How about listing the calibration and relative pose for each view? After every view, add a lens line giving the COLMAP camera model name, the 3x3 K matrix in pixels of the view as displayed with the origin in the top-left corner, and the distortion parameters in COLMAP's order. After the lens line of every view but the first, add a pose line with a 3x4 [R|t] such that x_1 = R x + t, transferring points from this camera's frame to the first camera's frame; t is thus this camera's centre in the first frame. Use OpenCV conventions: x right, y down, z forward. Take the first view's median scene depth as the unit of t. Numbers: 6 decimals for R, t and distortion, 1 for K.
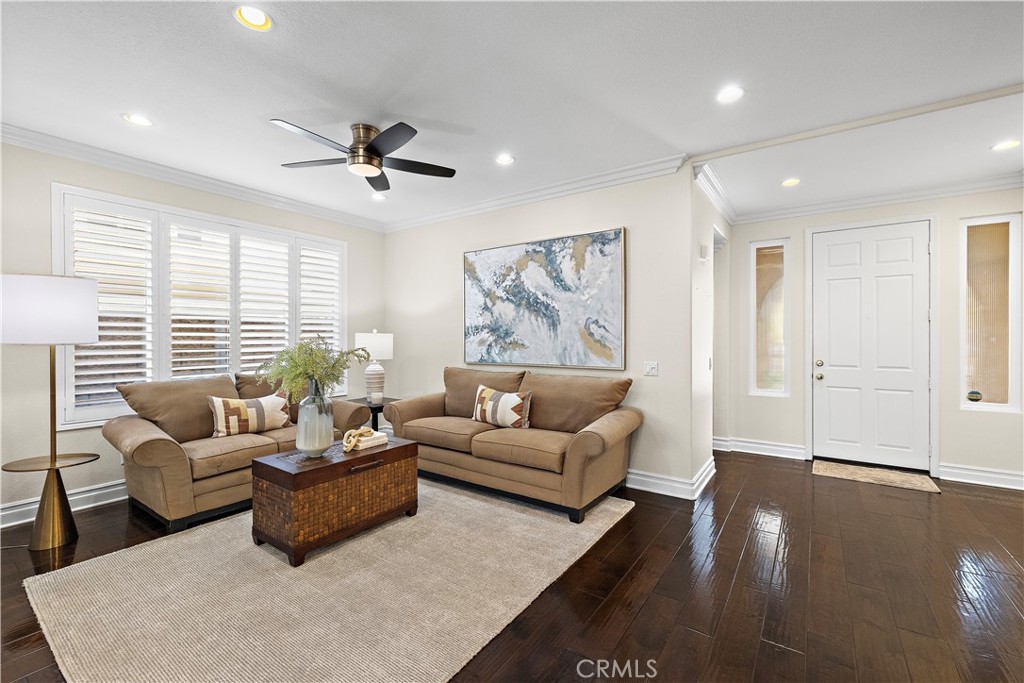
lens RADIAL K [[431.3, 0, 511.9], [0, 431.3, 339.8], [0, 0, 1]] dist [0.000894, 0.000288]
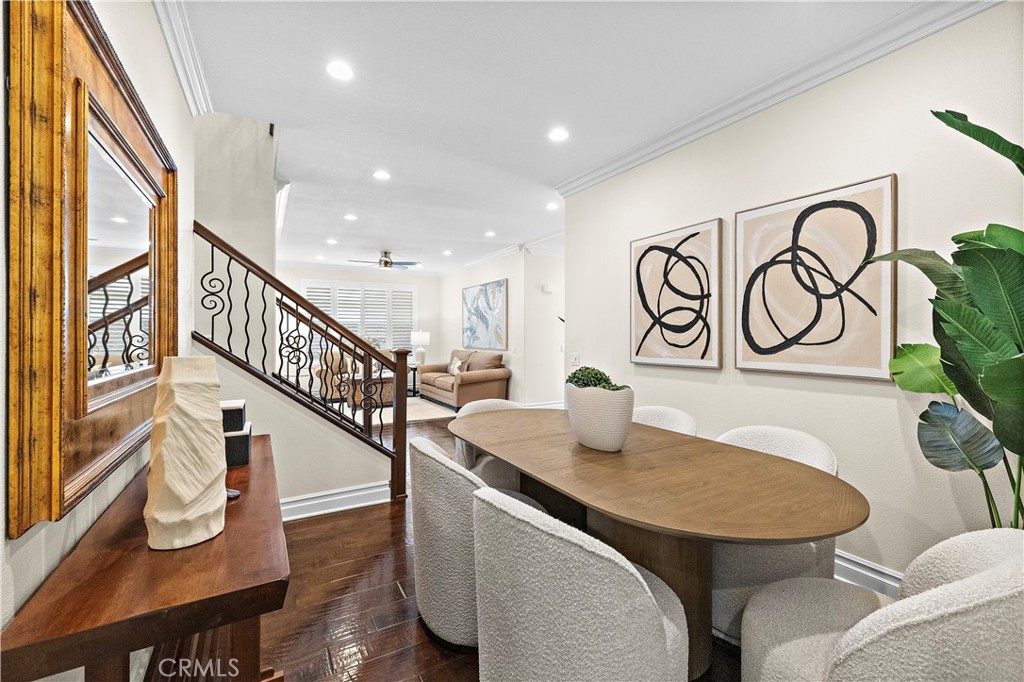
lens RADIAL K [[431.3, 0, 510.7], [0, 431.3, 336.4], [0, 0, 1]] dist [0.000894, 0.000288]
pose [[0.899008, 0.001761, -0.437928, 0.994121], [-0.003705, 0.999987, -0.003585, 0.012139], [0.437916, 0.004846, 0.899003, -0.665920]]
